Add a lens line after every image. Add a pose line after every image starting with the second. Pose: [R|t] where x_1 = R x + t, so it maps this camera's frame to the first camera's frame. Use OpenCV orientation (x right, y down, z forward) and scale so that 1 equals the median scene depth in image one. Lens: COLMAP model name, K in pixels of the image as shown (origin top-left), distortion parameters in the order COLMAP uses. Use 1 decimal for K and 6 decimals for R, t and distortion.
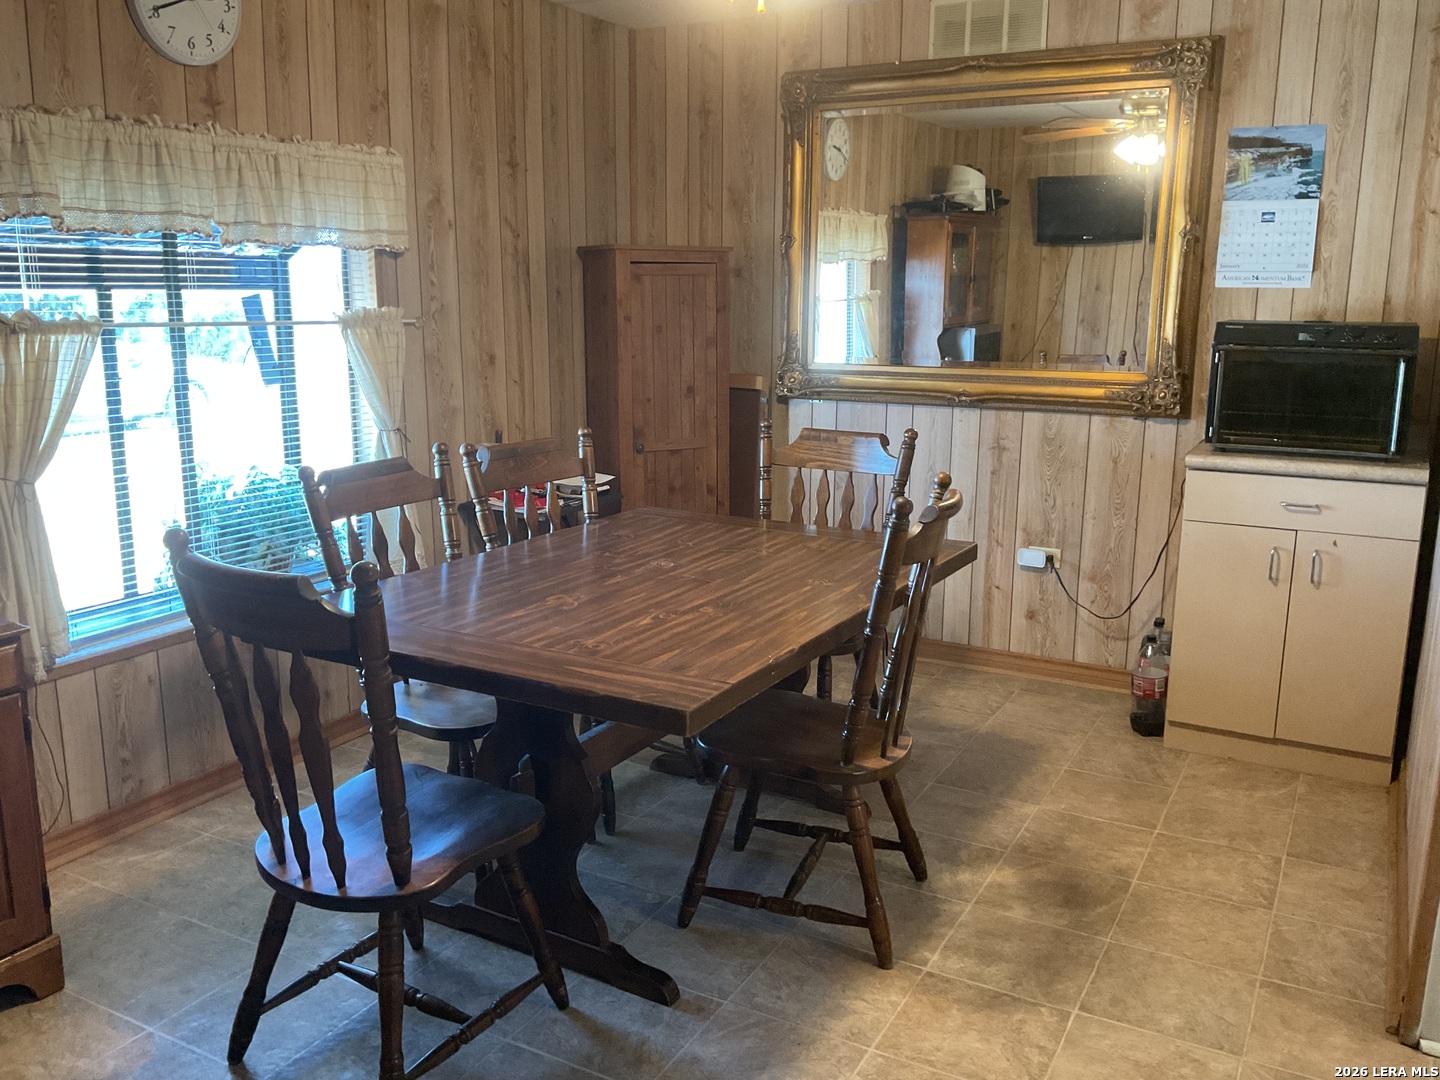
lens RADIAL K [[1226.0, 0, 714.7], [0, 1226.0, 539.7], [0, 0, 1]] dist [0.015423, -0.024291]
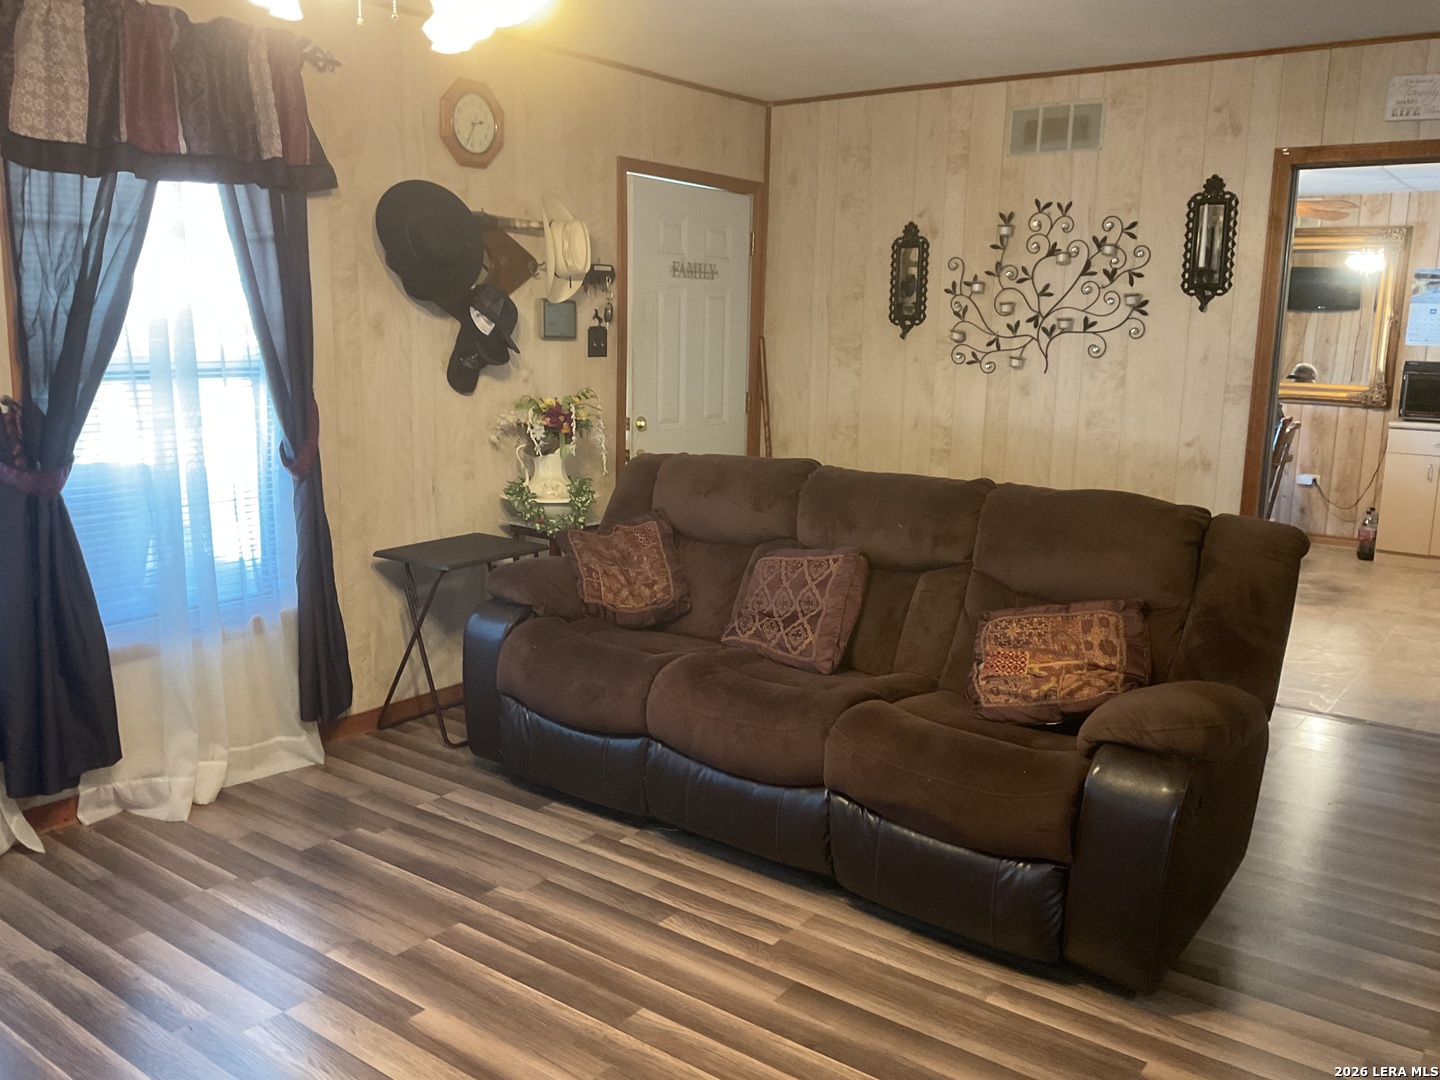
lens RADIAL K [[1226.0, 0, 725.0], [0, 1226.0, 542.7], [0, 0, 1]] dist [0.015423, -0.024291]
pose [[0.991179, 0.035124, -0.127793, -0.441885], [-0.038857, 0.998884, -0.026836, 0.222164], [0.126708, 0.031565, 0.991438, -1.159348]]
